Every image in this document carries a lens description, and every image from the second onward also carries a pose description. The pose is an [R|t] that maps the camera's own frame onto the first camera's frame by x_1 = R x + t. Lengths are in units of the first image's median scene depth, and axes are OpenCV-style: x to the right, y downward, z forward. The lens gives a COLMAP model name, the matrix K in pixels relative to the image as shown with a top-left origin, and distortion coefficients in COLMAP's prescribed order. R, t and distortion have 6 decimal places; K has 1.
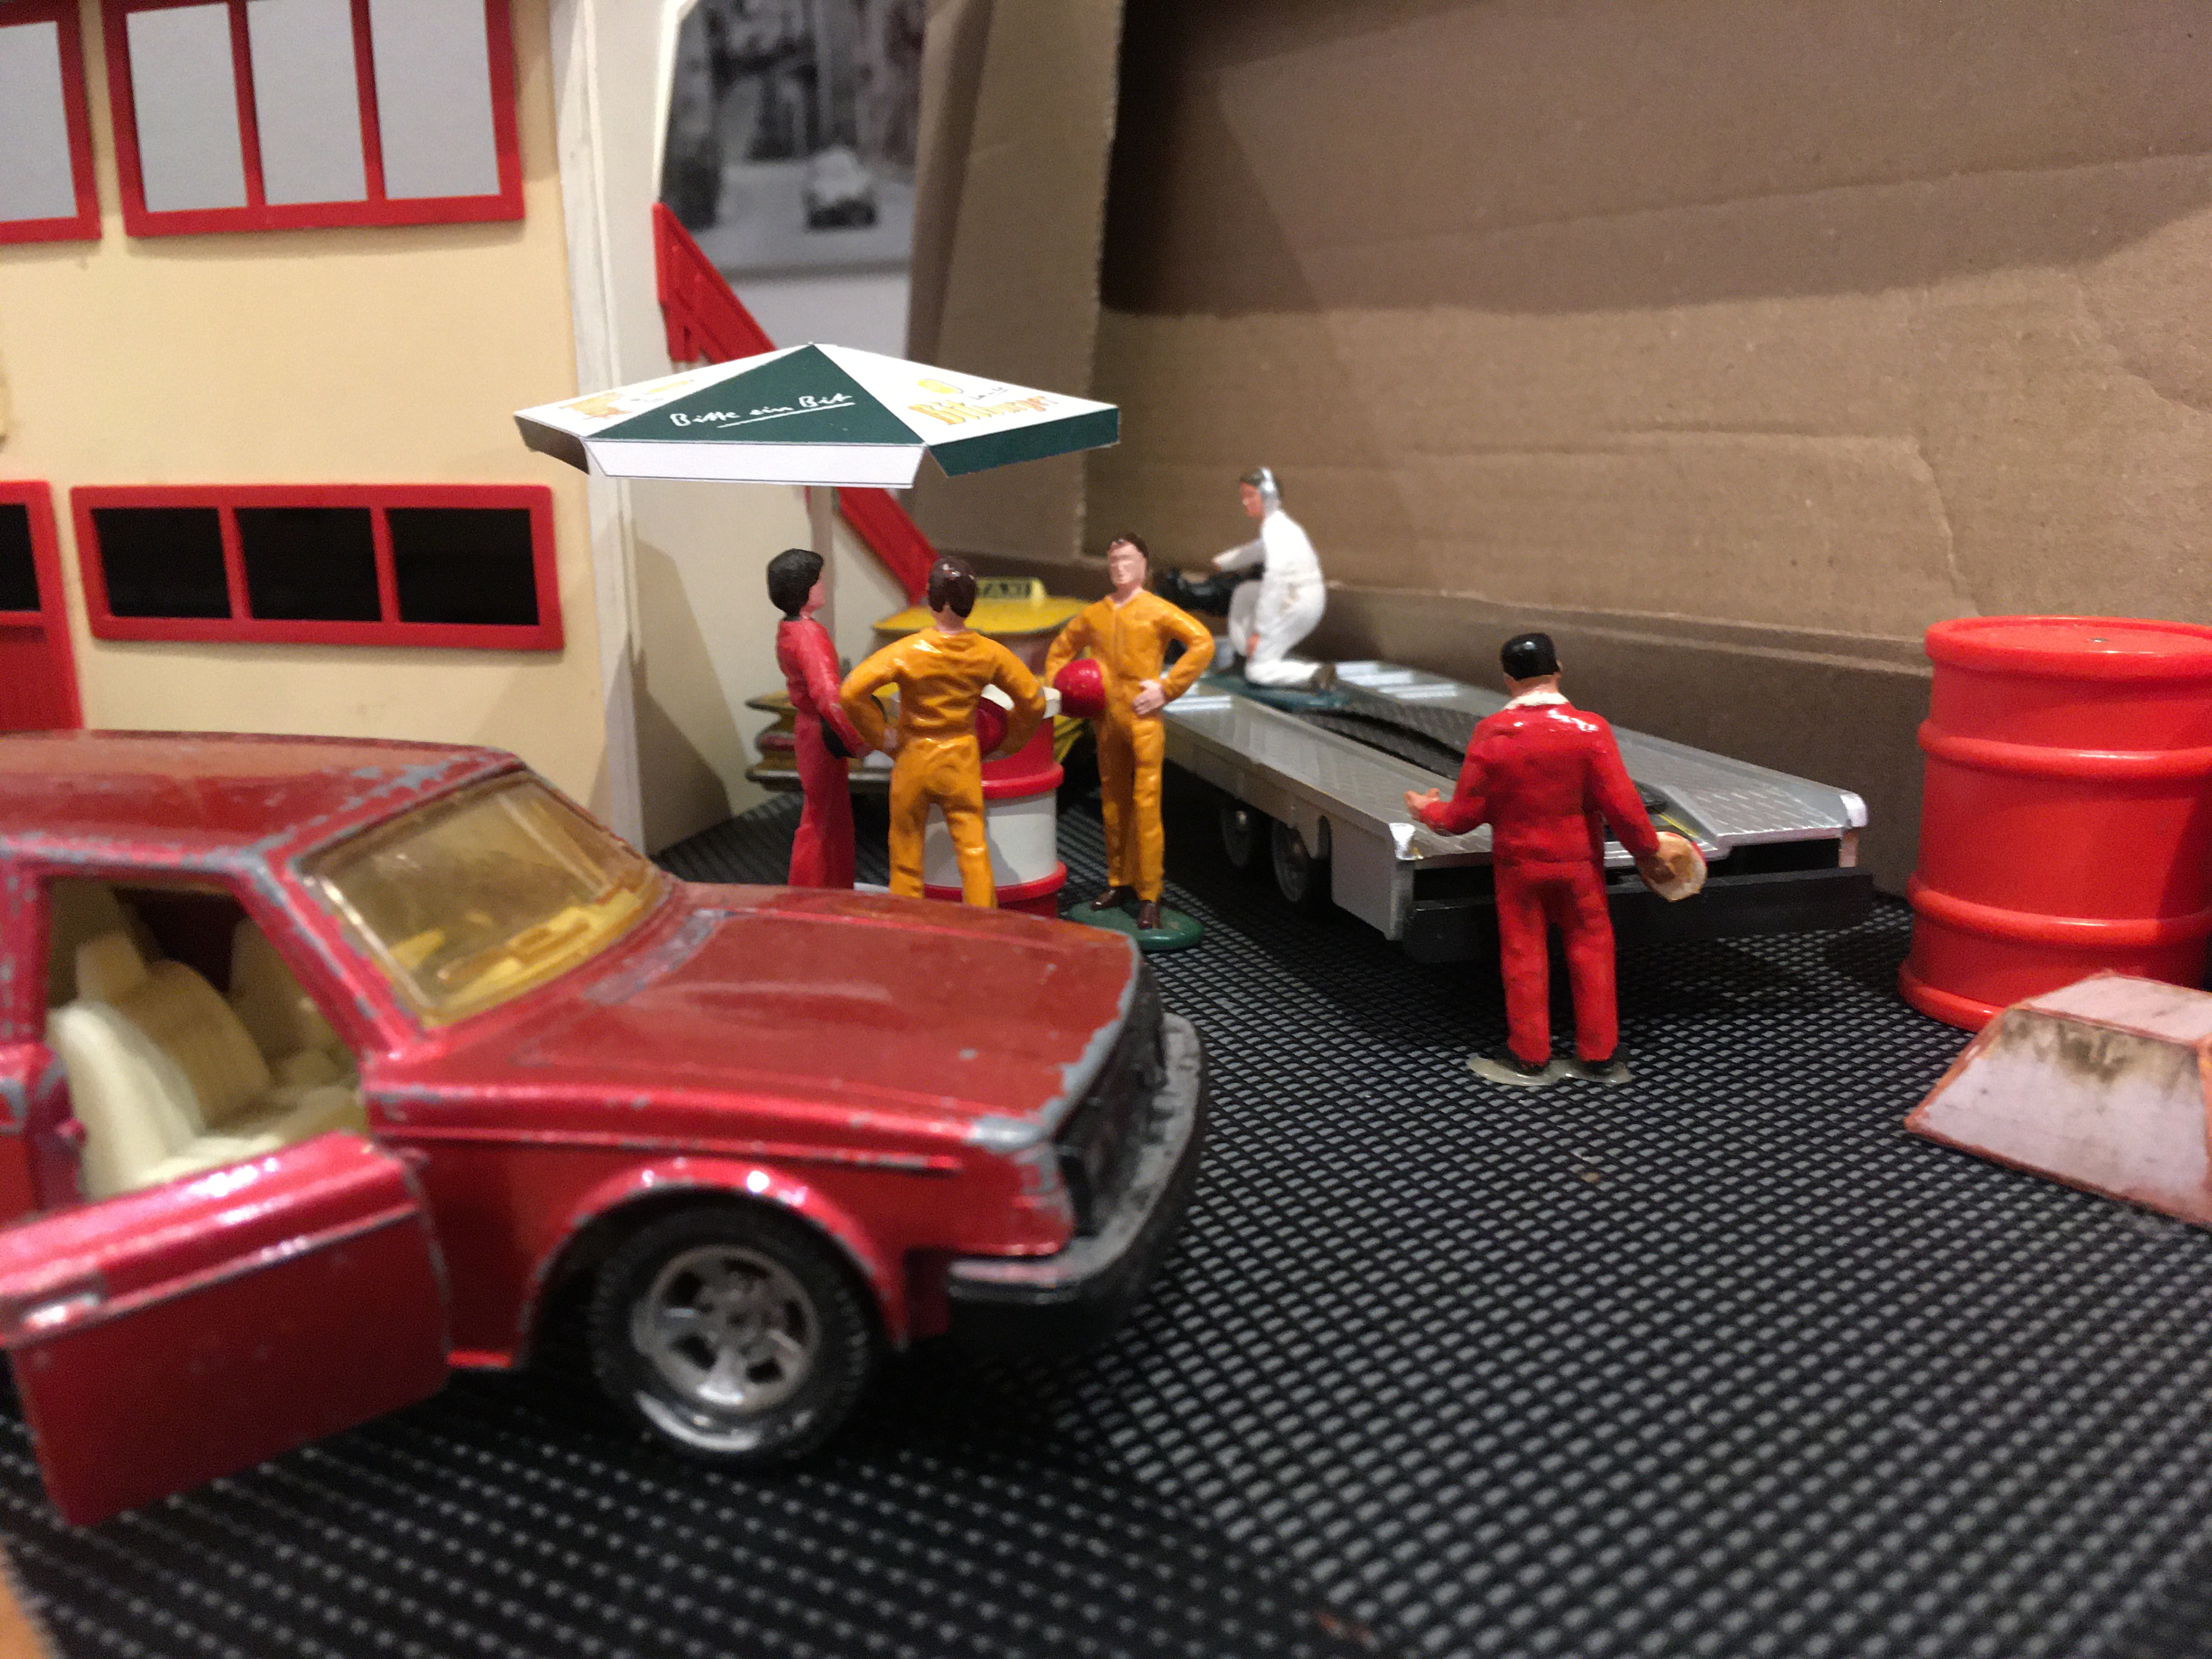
lens RADIAL K [[1903.0, 0, 1106.0], [0, 1903.0, 829.5], [0, 0, 1]] dist [0.127767, -0.236953]
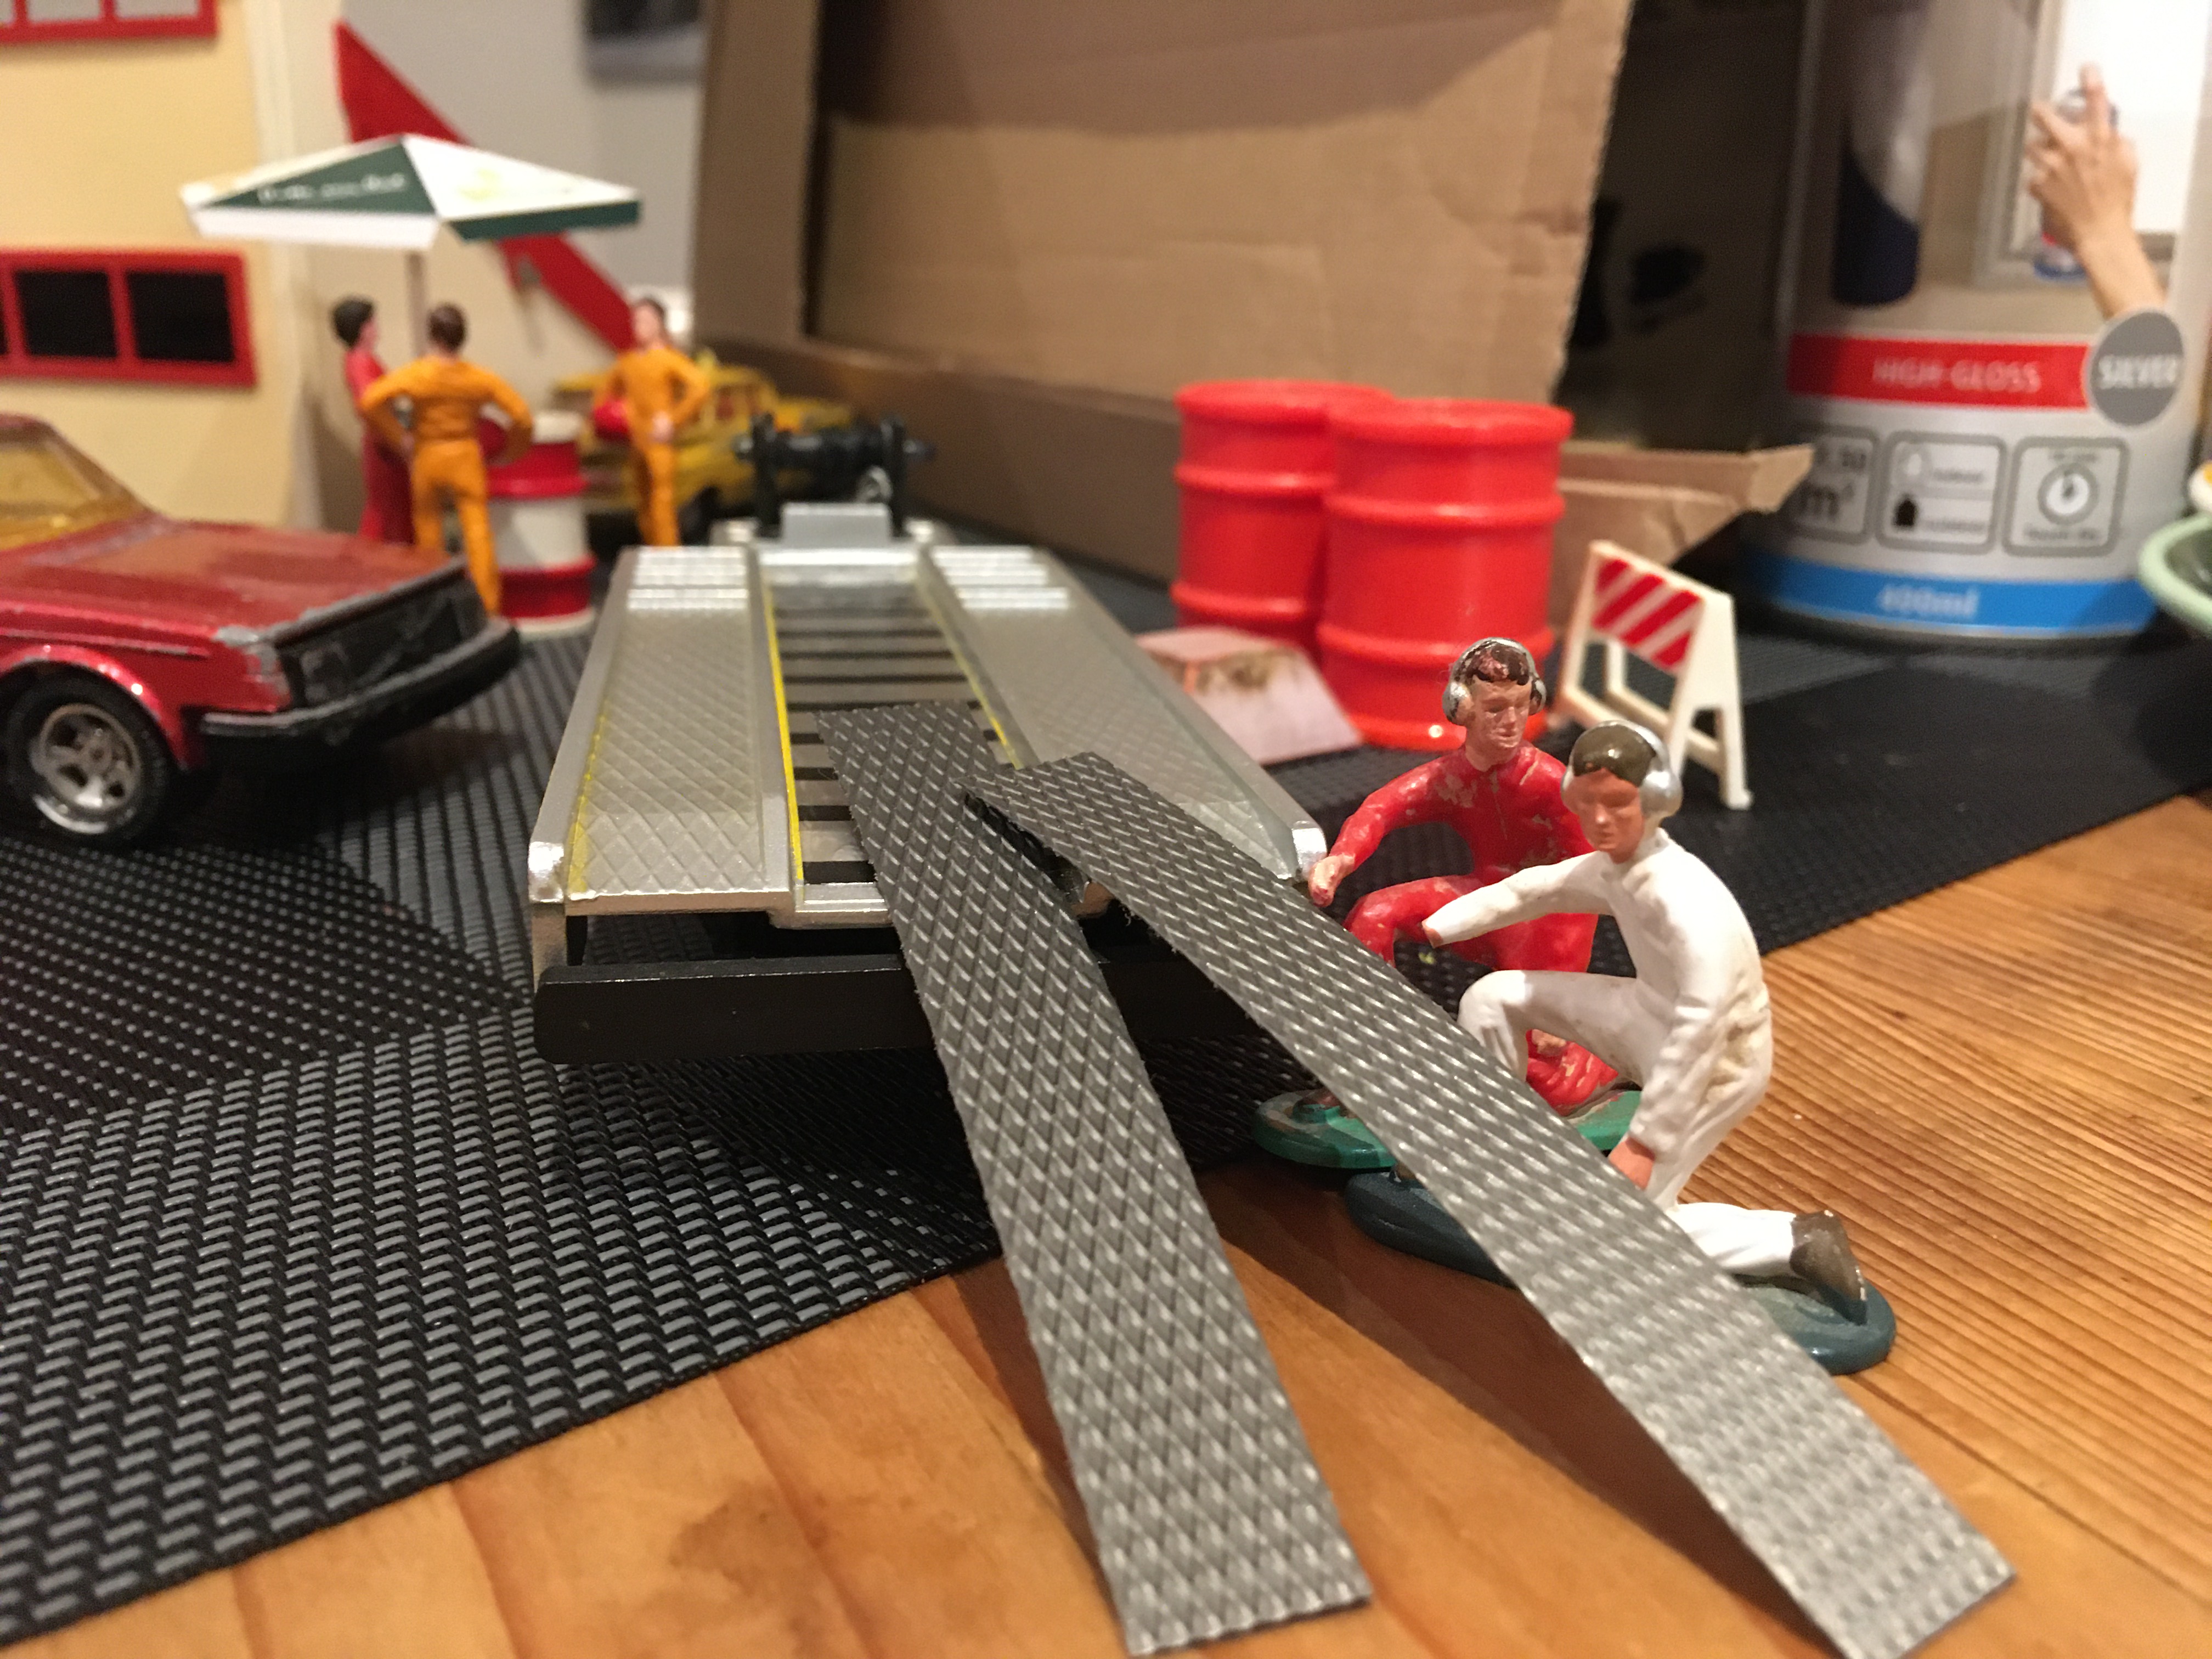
lens RADIAL K [[2012.8, 0, 1155.4], [0, 2012.8, 827.2], [0, 0, 1]] dist [0.130642, -0.305070]
pose [[0.999313, 0.033604, -0.015617, 0.377842], [-0.032385, 0.996829, 0.072690, 0.084780], [0.018010, -0.072135, 0.997232, -0.361222]]
